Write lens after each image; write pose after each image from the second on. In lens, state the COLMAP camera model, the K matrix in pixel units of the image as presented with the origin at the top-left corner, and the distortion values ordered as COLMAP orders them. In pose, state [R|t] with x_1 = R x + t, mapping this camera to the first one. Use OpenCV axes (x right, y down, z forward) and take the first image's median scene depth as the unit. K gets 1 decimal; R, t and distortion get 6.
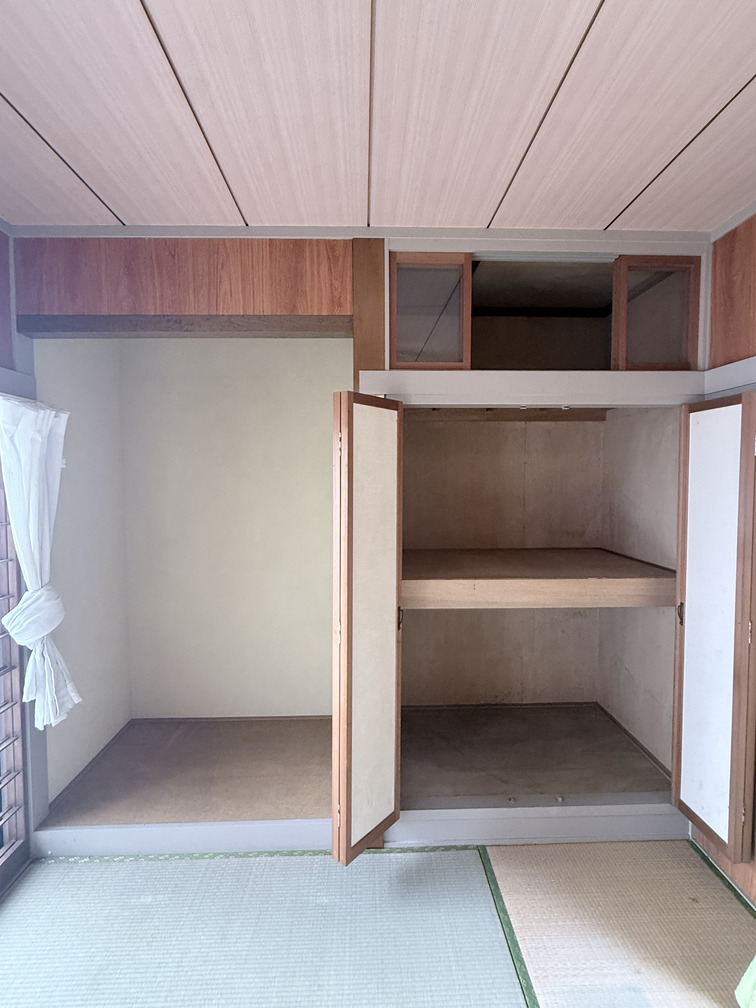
lens RADIAL K [[512.7, 0, 378.0], [0, 512.7, 504.0], [0, 0, 1]] dist [0.003897, 0.000537]
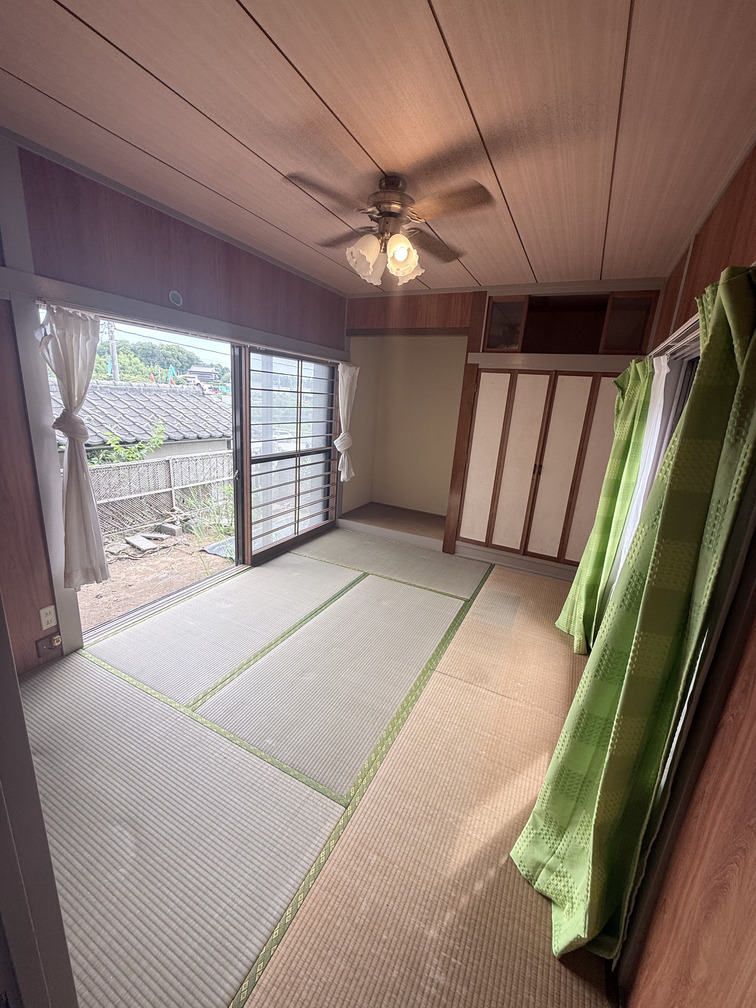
lens RADIAL K [[401.1, 0, 378.0], [0, 401.1, 504.0], [0, 0, 1]] dist [-0.000936, 0.000124]
pose [[0.872412, 0.185272, -0.452297, 0.553280], [-0.092895, 0.971358, 0.218712, 0.042784], [0.479863, -0.148791, 0.864634, -0.854113]]
